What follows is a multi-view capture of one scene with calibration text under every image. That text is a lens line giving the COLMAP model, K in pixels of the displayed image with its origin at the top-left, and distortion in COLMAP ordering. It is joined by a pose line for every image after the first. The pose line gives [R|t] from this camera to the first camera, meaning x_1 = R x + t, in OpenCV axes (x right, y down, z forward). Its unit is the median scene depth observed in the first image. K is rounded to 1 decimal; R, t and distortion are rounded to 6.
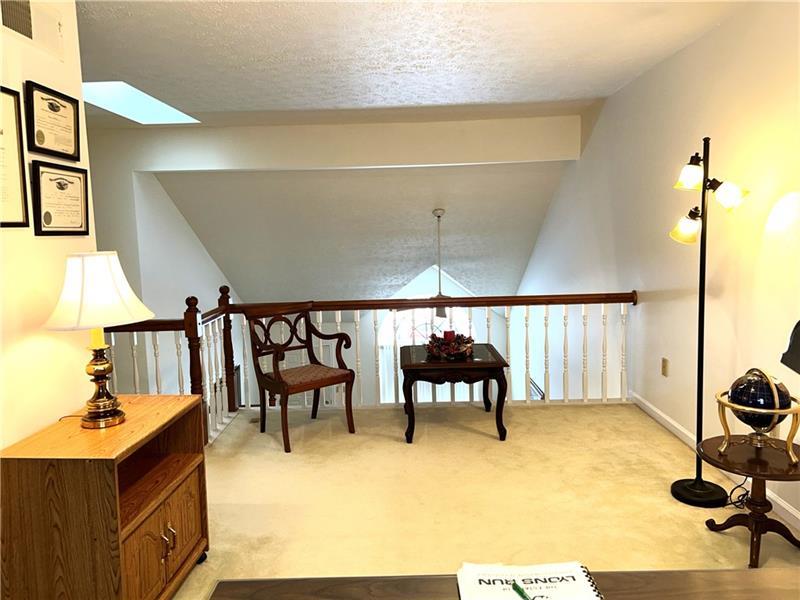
lens RADIAL K [[610.5, 0, 399.7], [0, 610.5, 296.6], [0, 0, 1]] dist [0.036381, -0.010204]
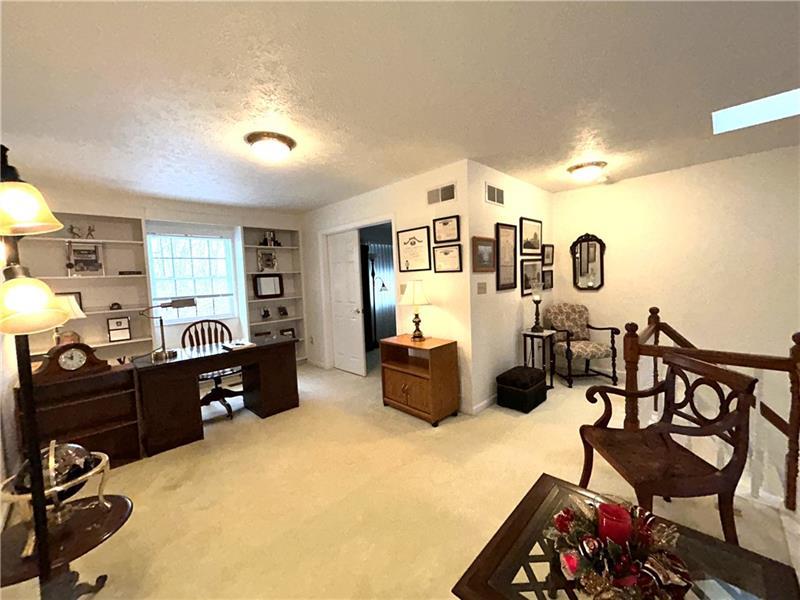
lens RADIAL K [[323.4, 0, 402.9], [0, 323.4, 298.6], [0, 0, 1]] dist [-0.002510, 0.001462]
pose [[-0.687683, 0.107572, -0.717998, 0.581527], [-0.018820, 0.985988, 0.165749, -0.217250], [0.725767, 0.127495, -0.676023, 1.839527]]
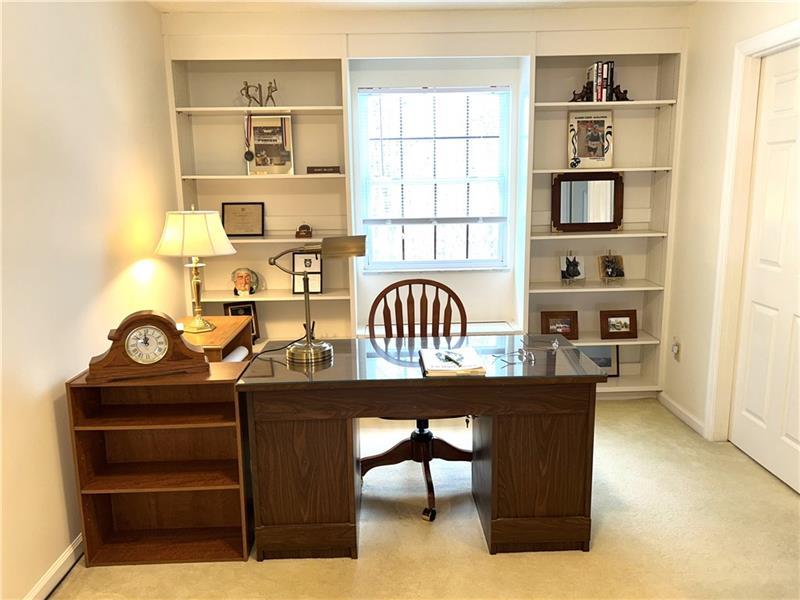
lens RADIAL K [[610.5, 0, 403.7], [0, 610.5, 295.6], [0, 0, 1]] dist [0.036381, -0.010204]
pose [[-0.998198, 0.052772, -0.028573, 0.206091], [0.042272, 0.956274, 0.289402, -0.190879], [0.042596, 0.287672, -0.956781, 1.394392]]
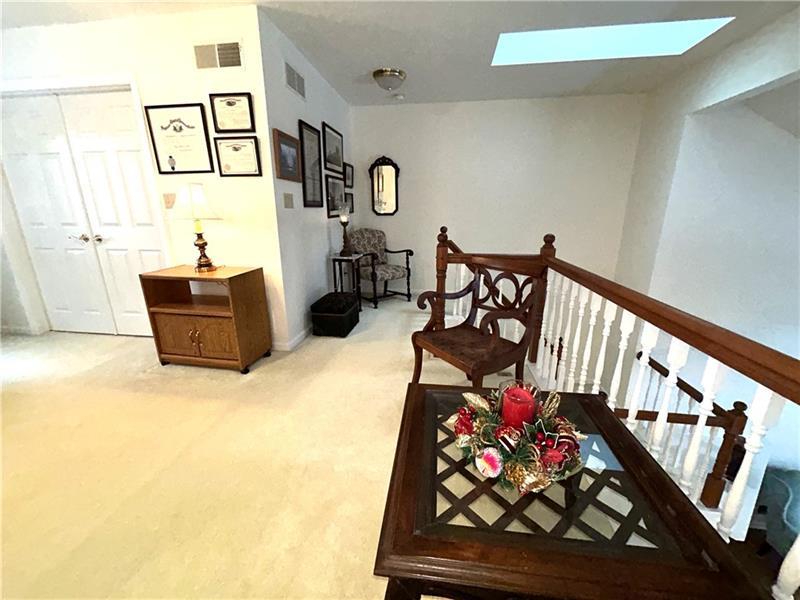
lens RADIAL K [[323.4, 0, 400.0], [0, 323.4, 302.8], [0, 0, 1]] dist [-0.002510, 0.001462]
pose [[-0.126946, 0.299203, -0.945707, 0.478529], [-0.105479, 0.943943, 0.312804, -0.097358], [0.986285, 0.139462, -0.088270, 1.679082]]
